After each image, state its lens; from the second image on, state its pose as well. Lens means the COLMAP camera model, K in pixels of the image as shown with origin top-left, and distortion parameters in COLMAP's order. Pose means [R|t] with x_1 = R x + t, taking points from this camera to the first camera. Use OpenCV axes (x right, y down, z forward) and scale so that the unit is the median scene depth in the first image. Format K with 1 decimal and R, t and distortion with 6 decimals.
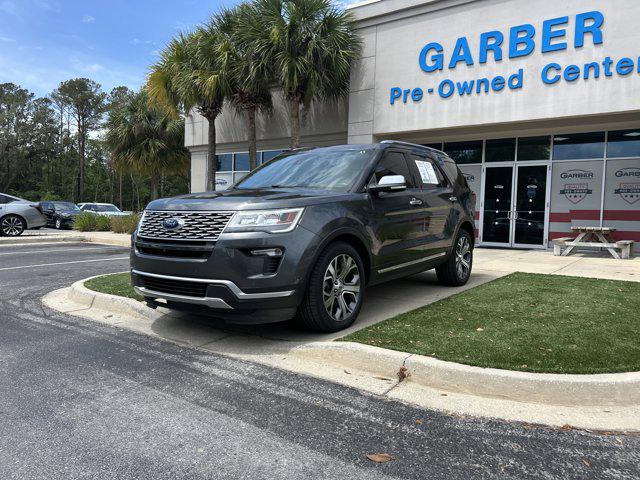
lens RADIAL K [[476.9, 0, 322.6], [0, 476.9, 232.7], [0, 0, 1]] dist [0.047306, -0.048058]
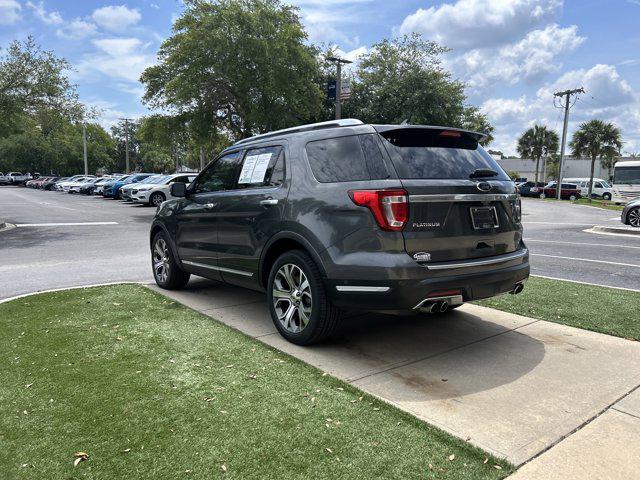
lens RADIAL K [[479.8, 0, 322.1], [0, 479.8, 239.7], [0, 0, 1]] dist [0.040063, -0.042179]
pose [[-0.274948, 0.090680, -0.957173, 0.505943], [-0.046870, 0.993095, 0.107547, -0.052746], [0.960316, 0.074433, -0.268799, 0.700793]]
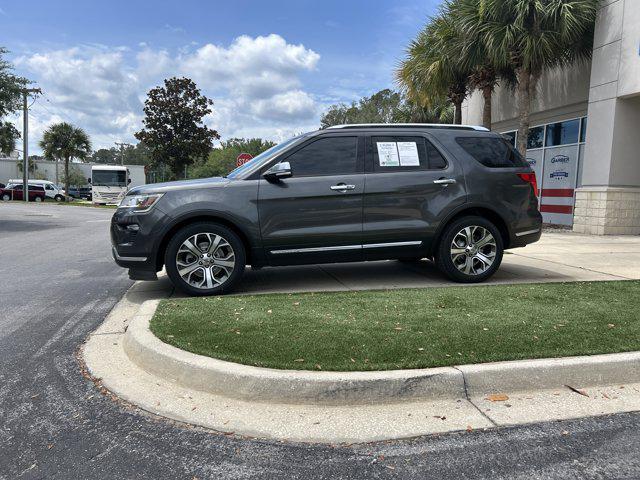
lens RADIAL K [[479.4, 0, 323.5], [0, 479.4, 230.5], [0, 0, 1]] dist [0.045820, -0.047930]
pose [[0.749546, 0.042567, -0.660582, 0.382783], [-0.026113, 0.999055, 0.034749, -0.003565], [0.661437, -0.008796, 0.749949, 0.110085]]
